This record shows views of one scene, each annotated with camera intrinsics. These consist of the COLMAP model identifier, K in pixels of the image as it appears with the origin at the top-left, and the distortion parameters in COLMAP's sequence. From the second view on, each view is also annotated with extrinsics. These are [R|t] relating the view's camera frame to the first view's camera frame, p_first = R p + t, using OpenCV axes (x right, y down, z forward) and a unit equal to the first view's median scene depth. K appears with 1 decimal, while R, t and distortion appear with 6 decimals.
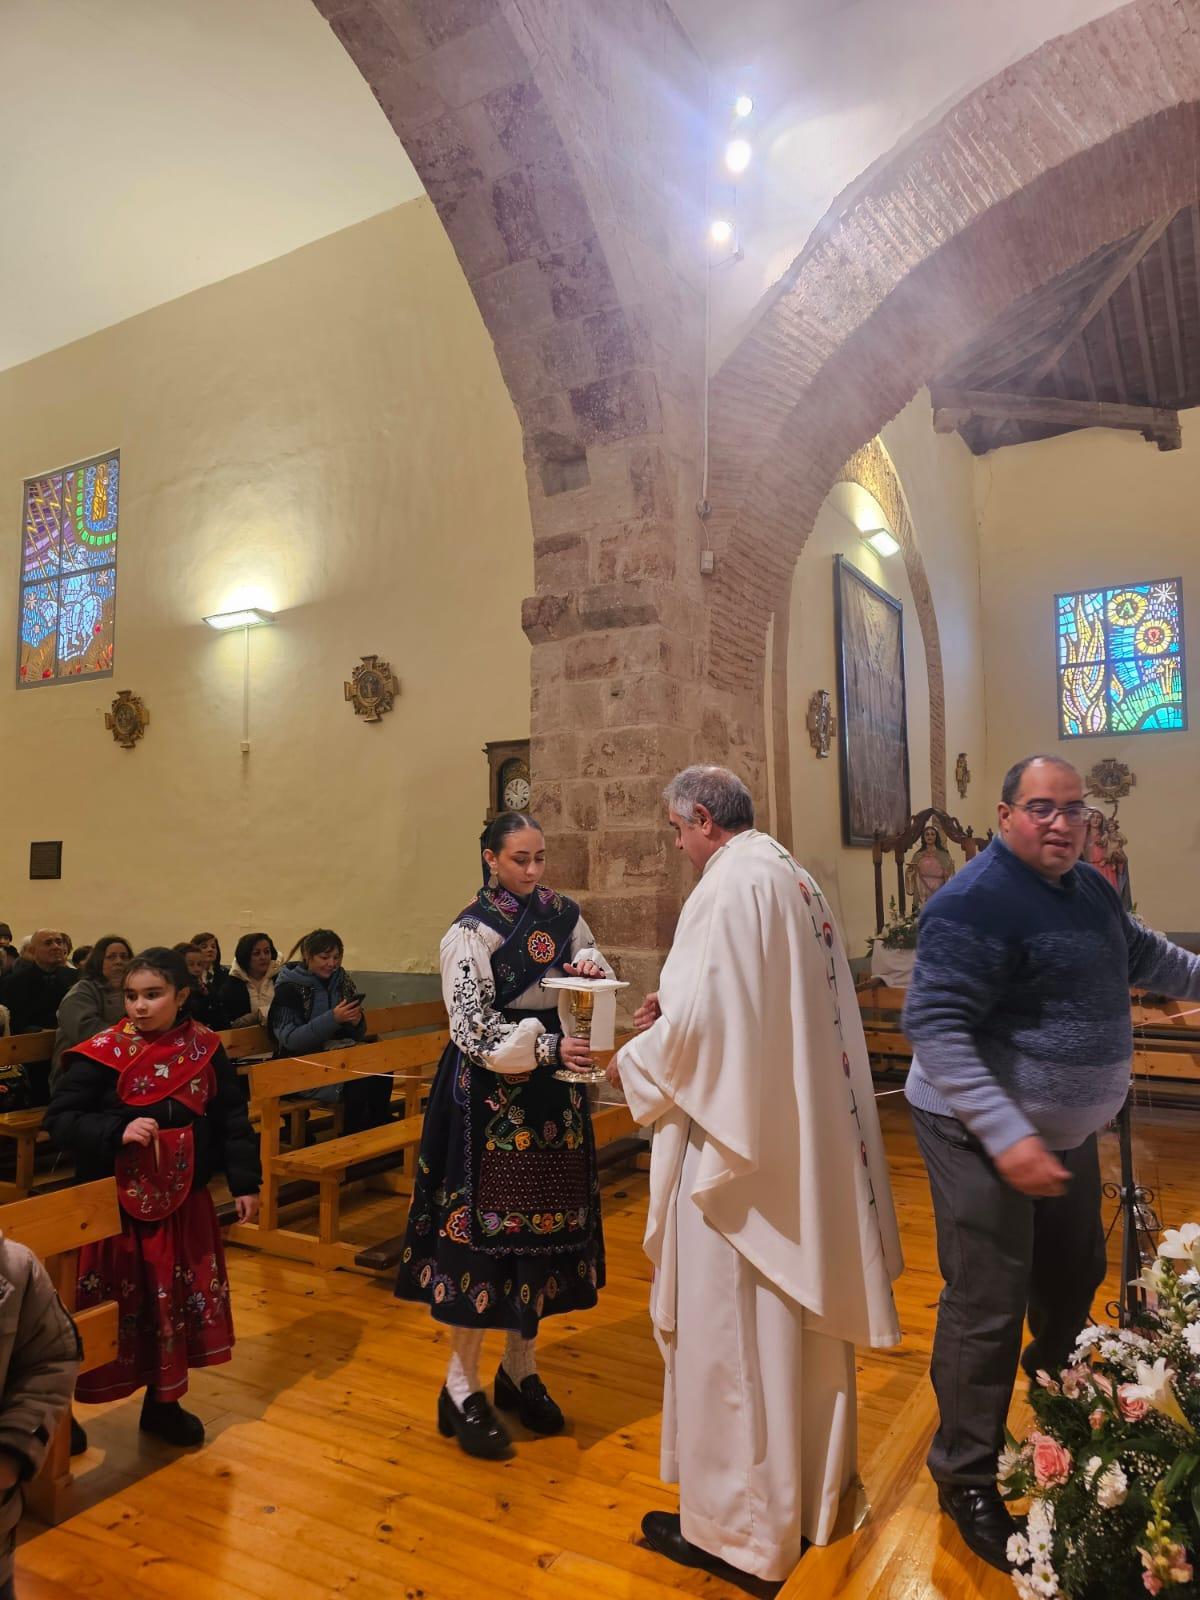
lens RADIAL K [[1093.3, 0, 616.2], [0, 1093.3, 802.1], [0, 0, 1]] dist [0.071600, -0.058600]
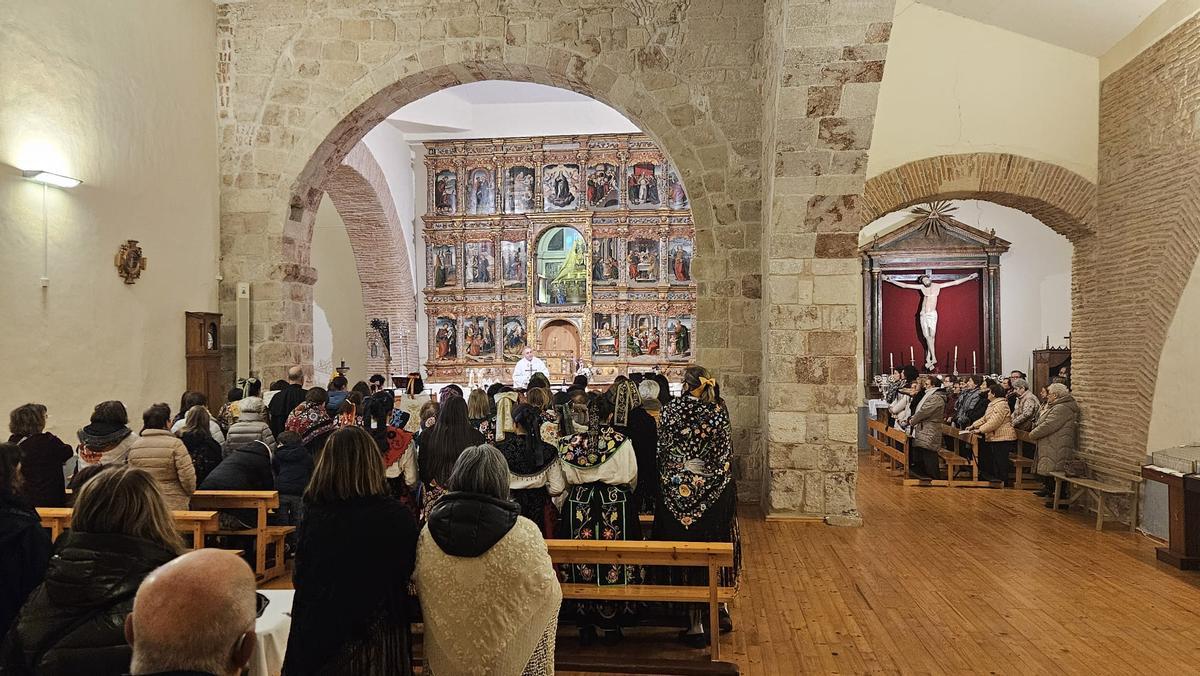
lens RADIAL K [[836.5, 0, 600.0], [0, 836.5, 338.0], [0, 0, 1]] dist [0.097851, -0.077968]
pose [[-0.402771, 0.023285, 0.915004, -1.588377], [-0.073987, 0.995577, -0.057903, 0.023177], [-0.912305, -0.091020, -0.399267, 0.880204]]
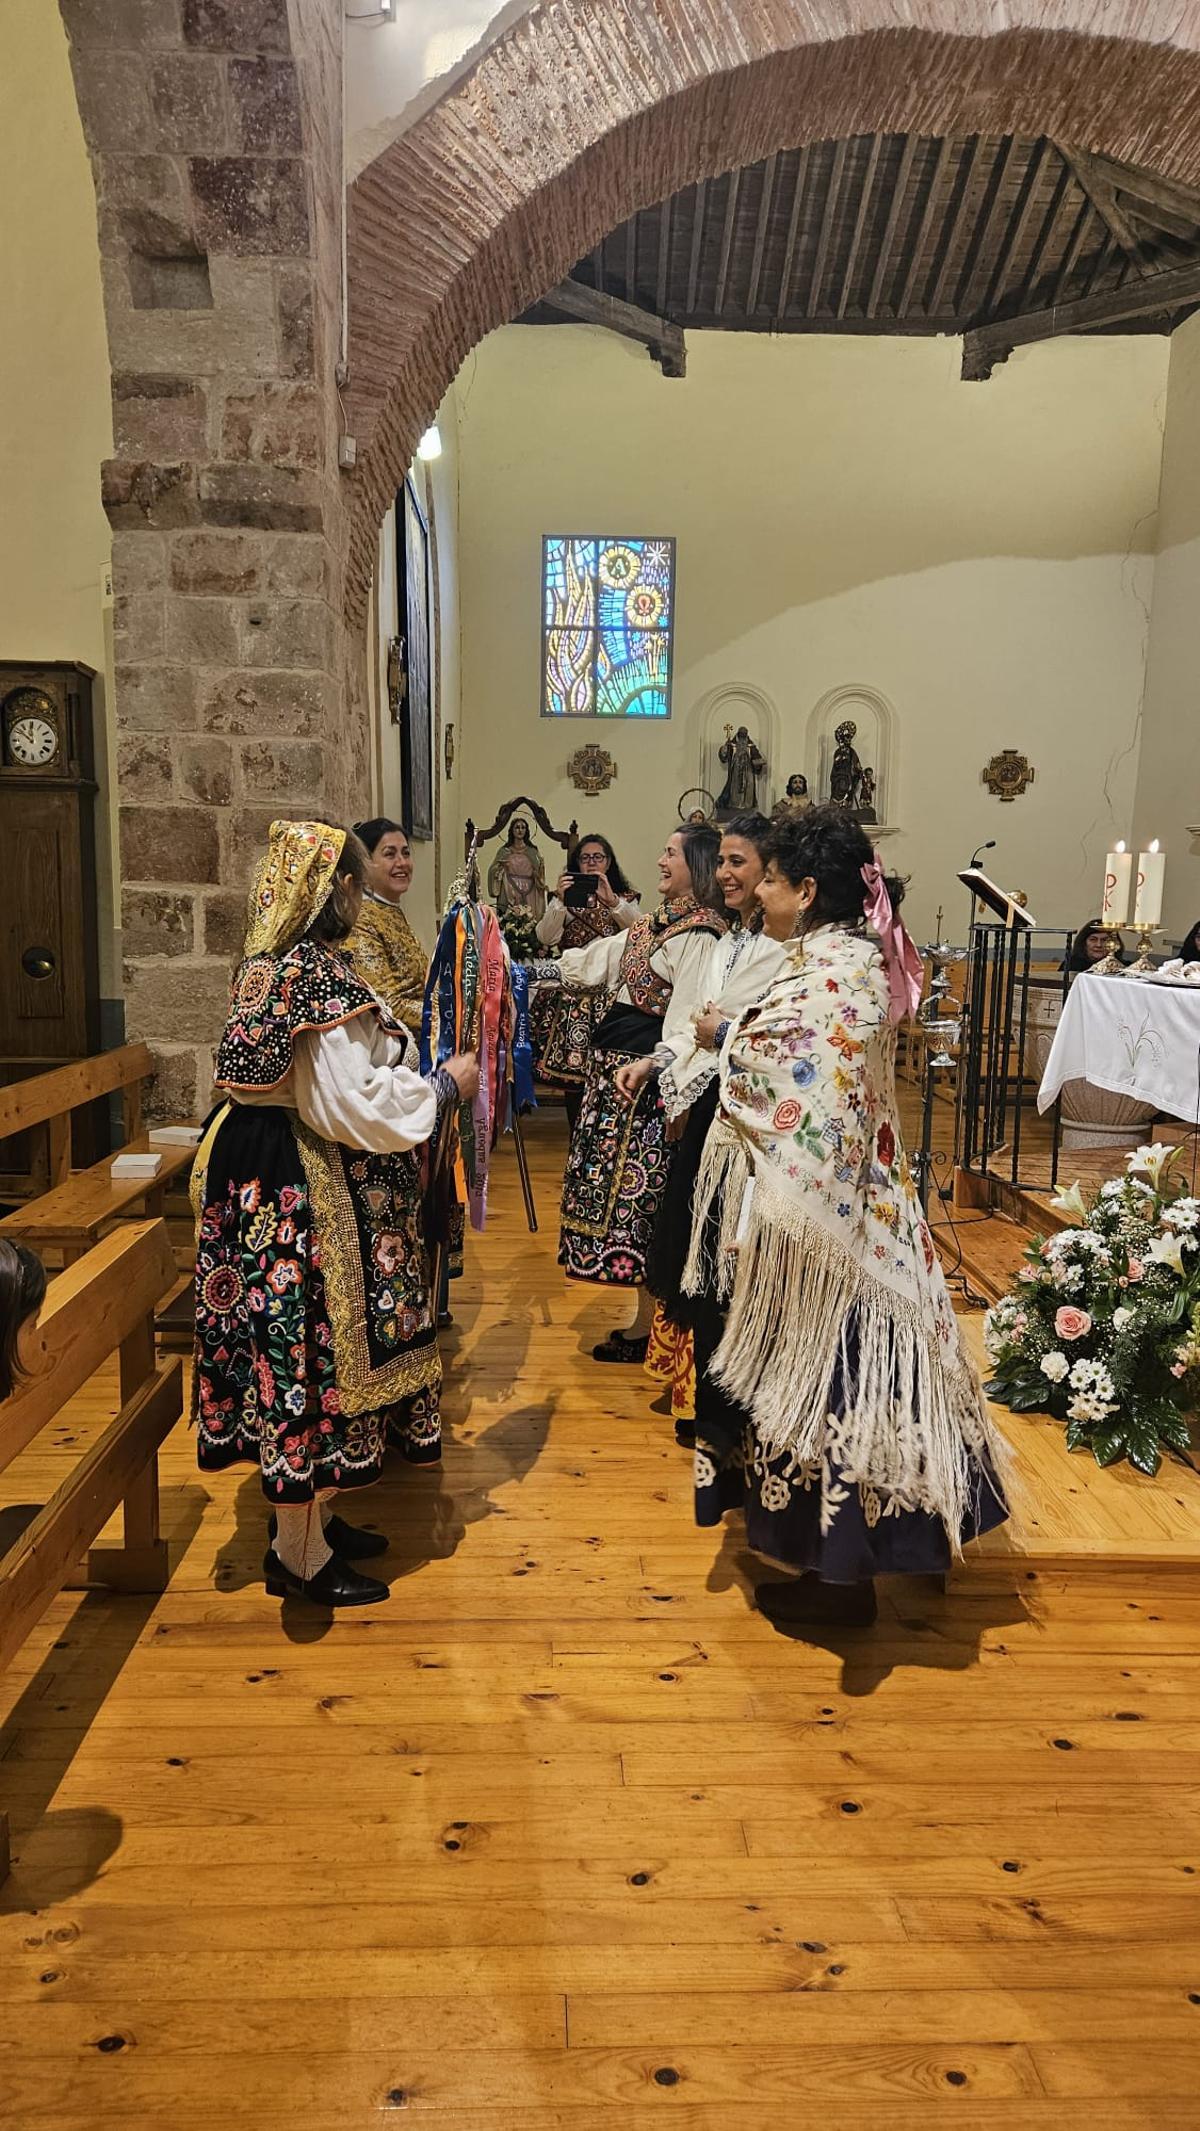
lens RADIAL K [[1485.4, 0, 600.0], [0, 1485.4, 1065.5], [0, 0, 1]] dist [0.097851, -0.077968]
pose [[0.842306, -0.040031, 0.537511, -0.284380], [-0.065179, 0.982355, 0.175300, 0.003392], [-0.535044, -0.182690, 0.824834, -0.030085]]
